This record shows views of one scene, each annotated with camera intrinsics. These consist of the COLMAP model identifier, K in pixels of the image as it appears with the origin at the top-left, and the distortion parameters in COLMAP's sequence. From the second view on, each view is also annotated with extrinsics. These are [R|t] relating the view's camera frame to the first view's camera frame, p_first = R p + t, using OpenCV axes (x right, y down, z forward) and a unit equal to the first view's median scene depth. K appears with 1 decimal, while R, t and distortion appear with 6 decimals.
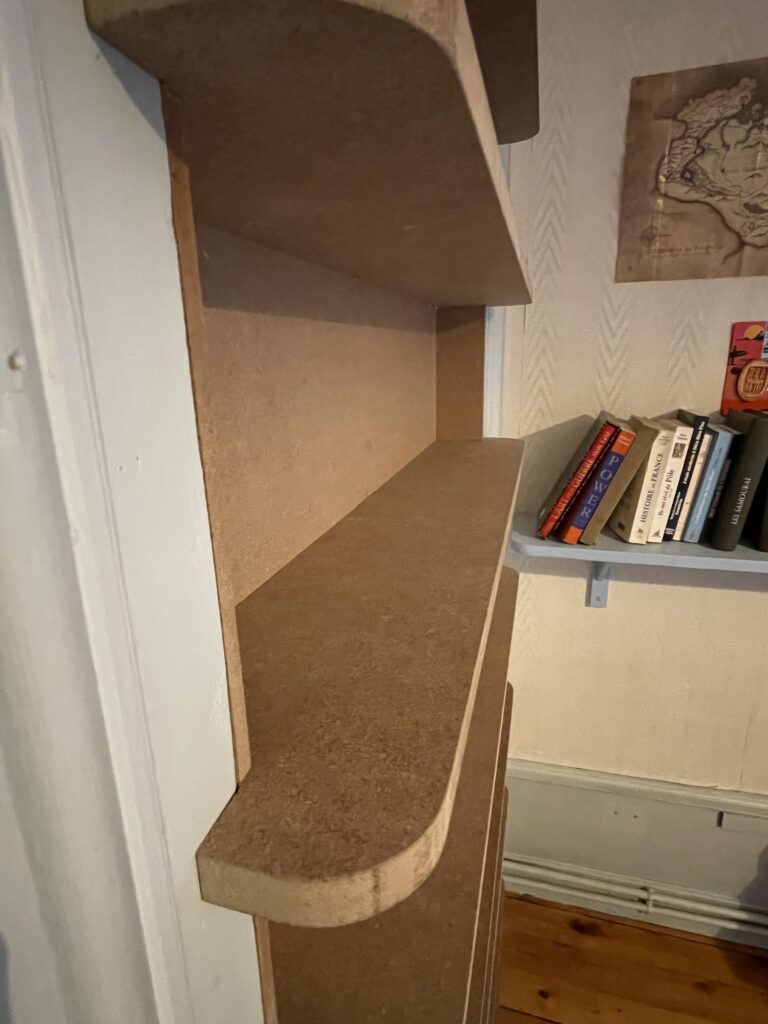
lens RADIAL K [[544.7, 0, 386.9], [0, 544.7, 508.4], [0, 0, 1]] dist [-0.004957, 0.001243]
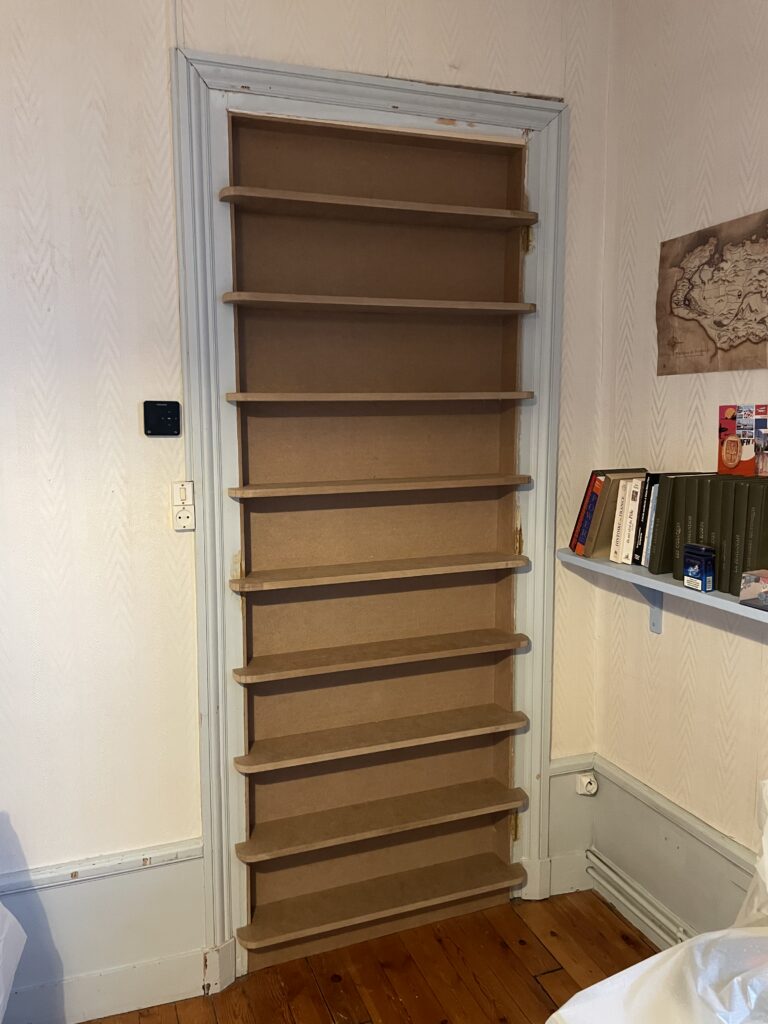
lens RADIAL K [[800.8, 0, 383.3], [0, 800.8, 513.8], [0, 0, 1]] dist [0.028125, -0.022267]
pose [[0.584837, 0.120006, -0.802224, 1.794882], [-0.223955, 0.974442, -0.017499, 0.116966], [0.779622, 0.189896, 0.596766, -0.713664]]
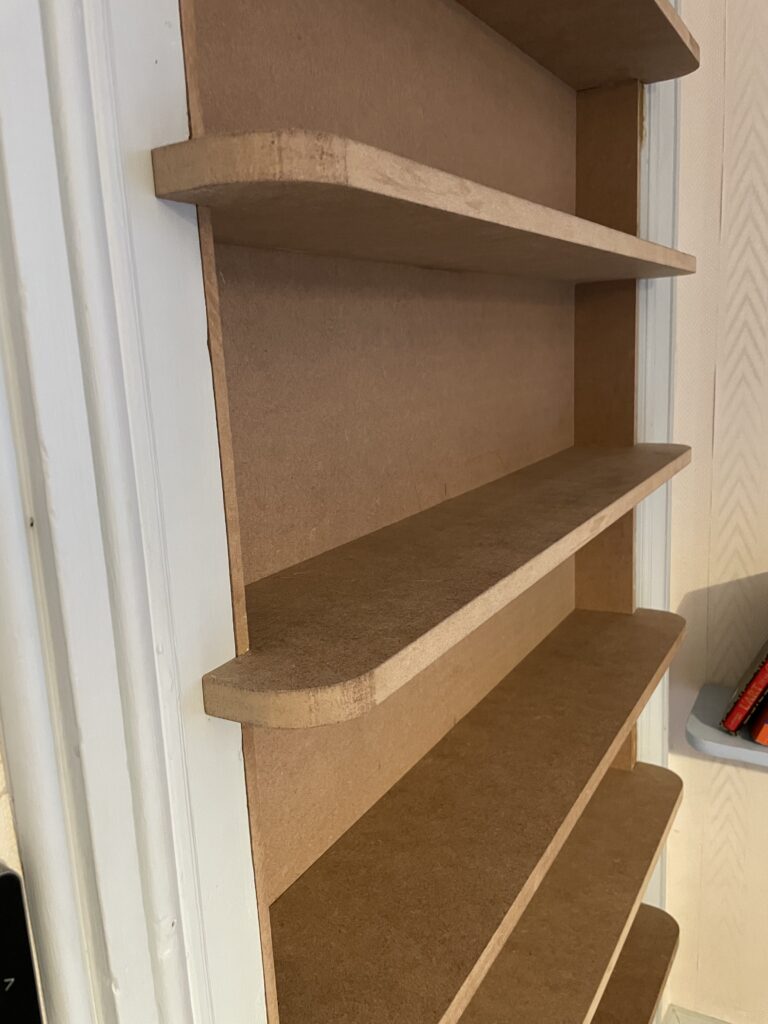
lens RADIAL K [[800.8, 0, 384.9], [0, 800.8, 509.2], [0, 0, 1]] dist [0.028125, -0.022267]
pose [[0.963912, 0.025480, -0.264998, 0.122845], [-0.042051, 0.997485, -0.057049, -0.185497], [0.262878, 0.066134, 0.962560, -0.246680]]
